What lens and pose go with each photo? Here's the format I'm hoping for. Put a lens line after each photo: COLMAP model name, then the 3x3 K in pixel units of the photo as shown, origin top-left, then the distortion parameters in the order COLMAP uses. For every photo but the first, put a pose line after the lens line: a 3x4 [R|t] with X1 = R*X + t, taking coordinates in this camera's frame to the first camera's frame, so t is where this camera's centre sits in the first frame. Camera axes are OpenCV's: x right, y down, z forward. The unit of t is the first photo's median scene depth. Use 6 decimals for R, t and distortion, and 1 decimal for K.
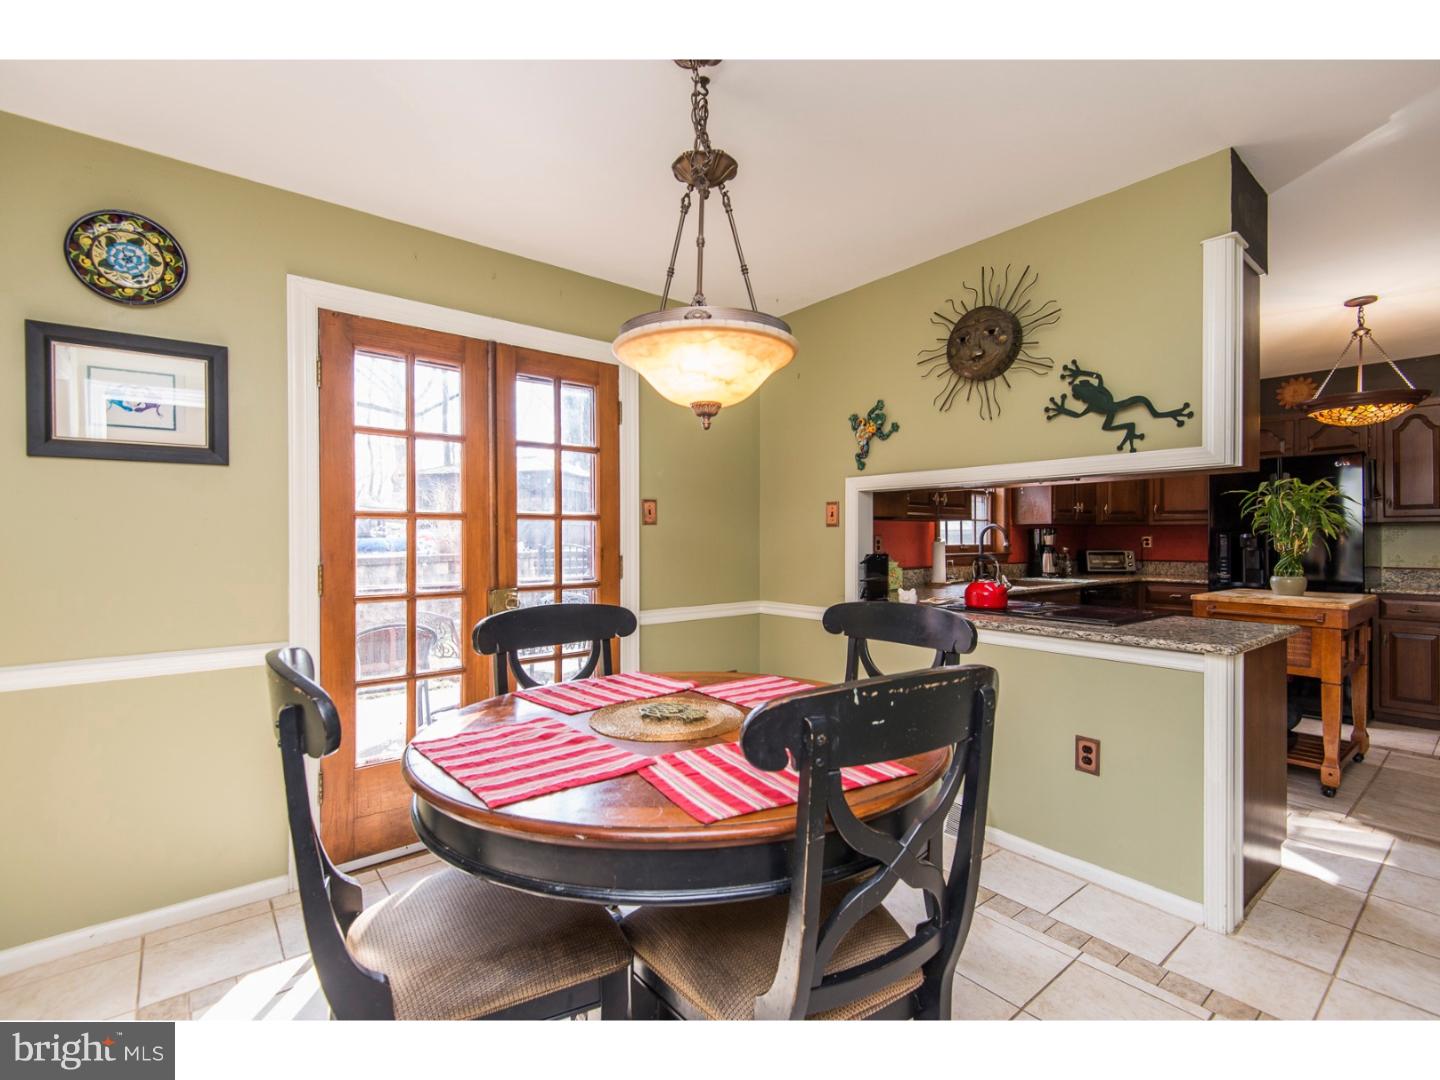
lens RADIAL K [[651.6, 0, 720.0], [0, 651.6, 540.0], [0, 0, 1]] dist [-0.000490, -0.000942]
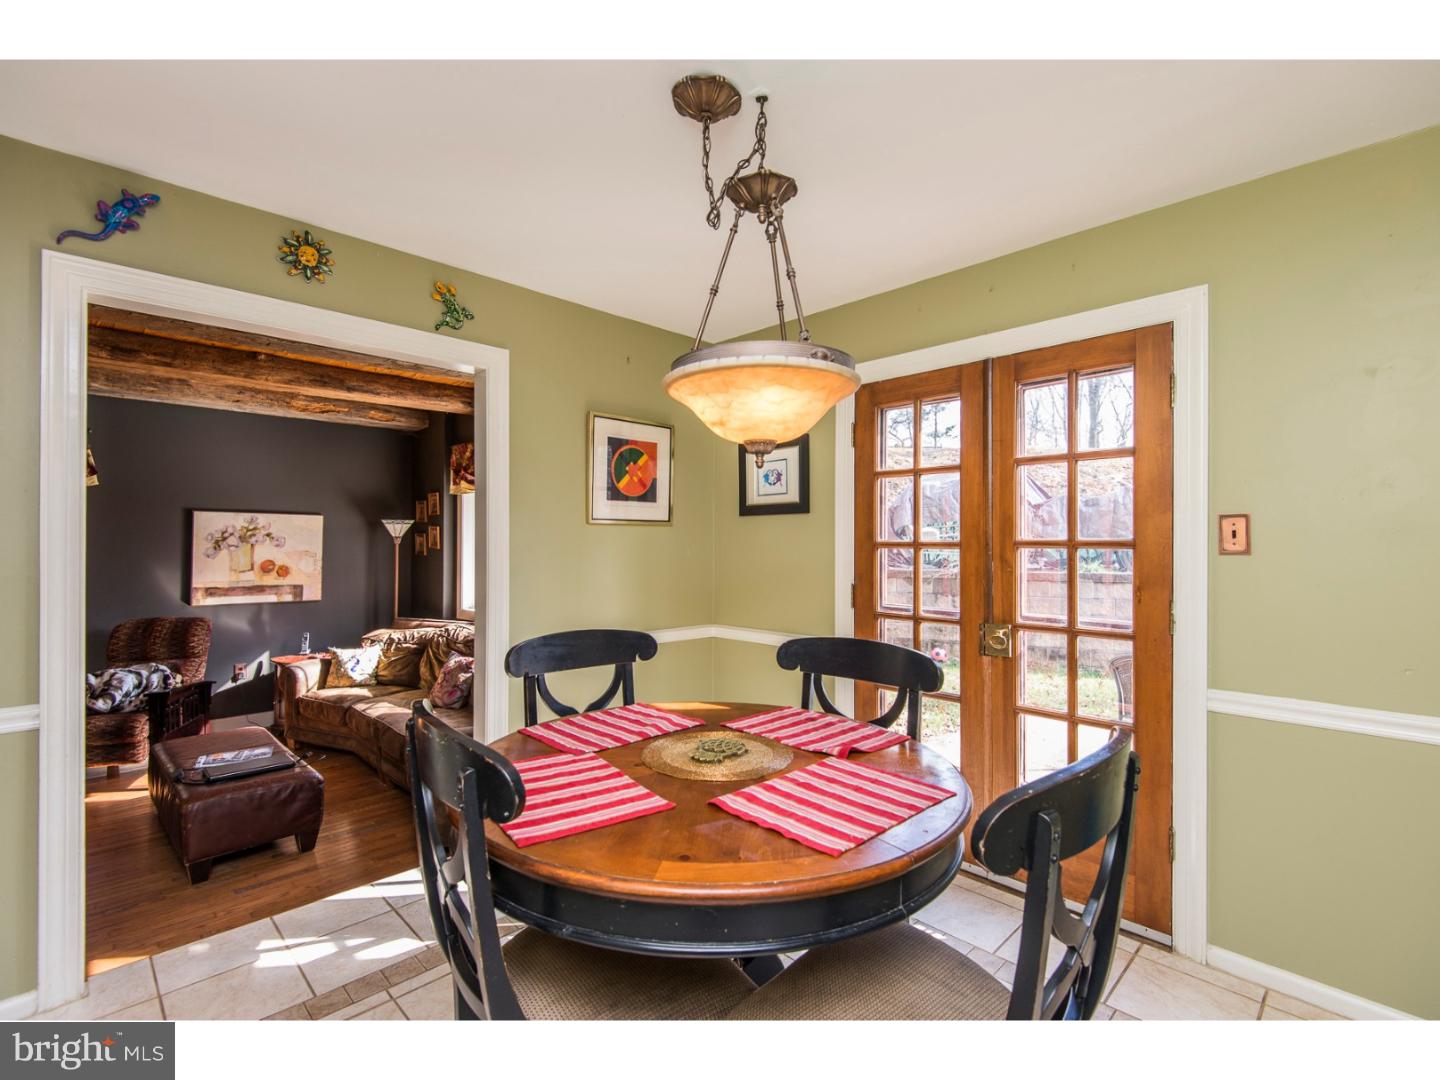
lens RADIAL K [[651.6, 0, 720.0], [0, 651.6, 540.0], [0, 0, 1]] dist [-0.000490, -0.000942]
pose [[0.095538, -0.004482, -0.995416, 0.585887], [-0.008765, 0.999947, -0.005344, -0.036917], [0.995387, 0.009235, 0.095494, 0.560348]]
